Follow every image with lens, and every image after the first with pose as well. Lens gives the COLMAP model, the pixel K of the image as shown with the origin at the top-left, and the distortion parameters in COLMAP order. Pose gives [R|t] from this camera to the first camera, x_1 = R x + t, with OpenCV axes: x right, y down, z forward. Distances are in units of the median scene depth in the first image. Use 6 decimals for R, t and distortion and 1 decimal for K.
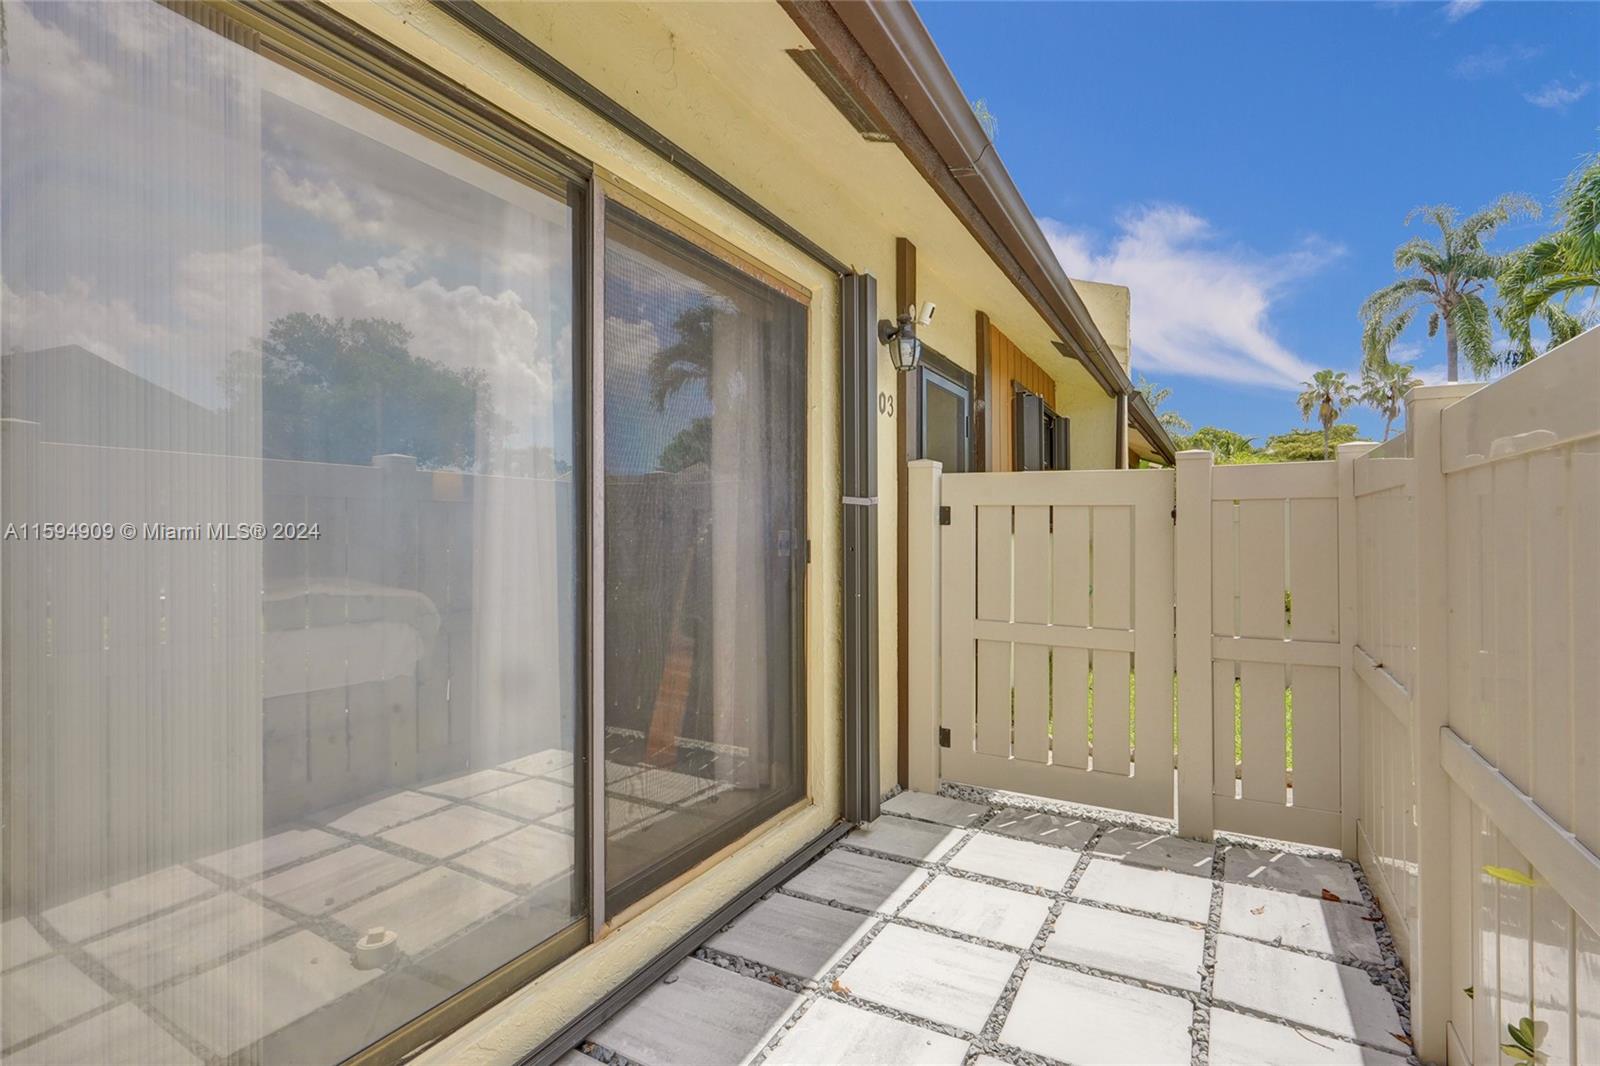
lens RADIAL K [[770.4, 0, 800.0], [0, 770.4, 533.0], [0, 0, 1]] dist [-0.021089, -0.001492]
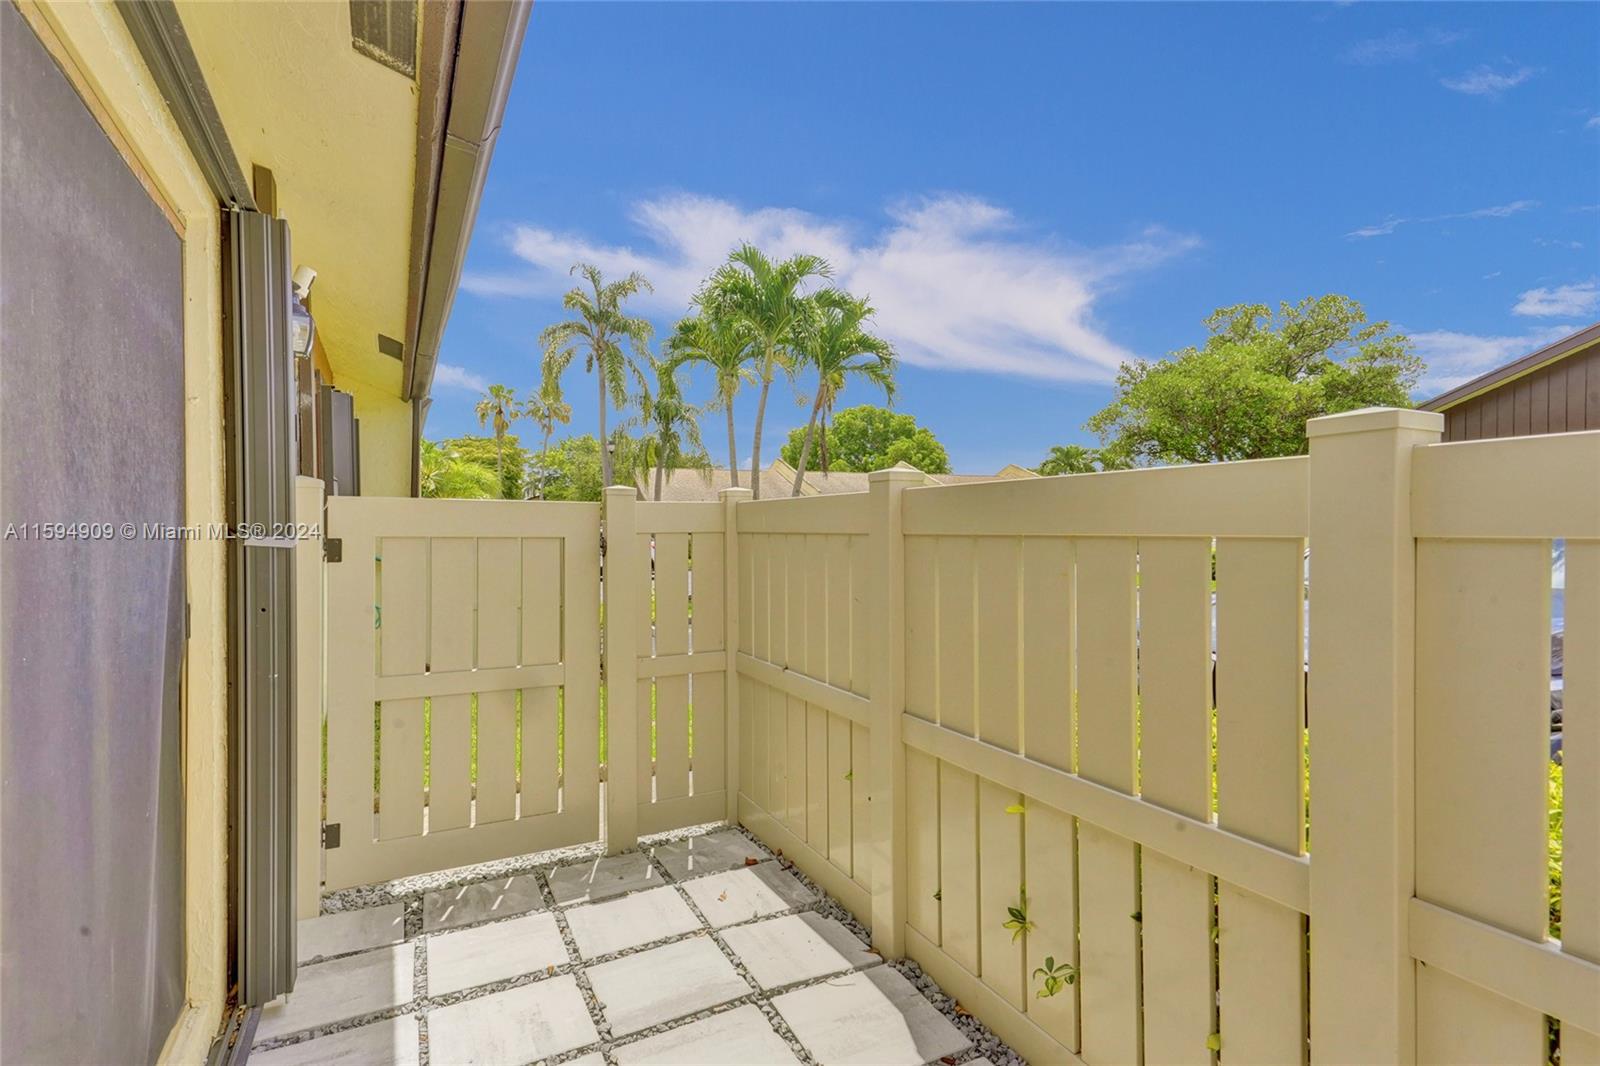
lens RADIAL K [[770.5, 0, 814.1], [0, 770.5, 531.3], [0, 0, 1]] dist [0.008491, -0.000011]
pose [[0.542006, -0.006948, 0.840346, -0.259968], [0.007476, 0.999966, 0.003447, -0.051976], [-0.840341, 0.004414, 0.542040, 0.212412]]
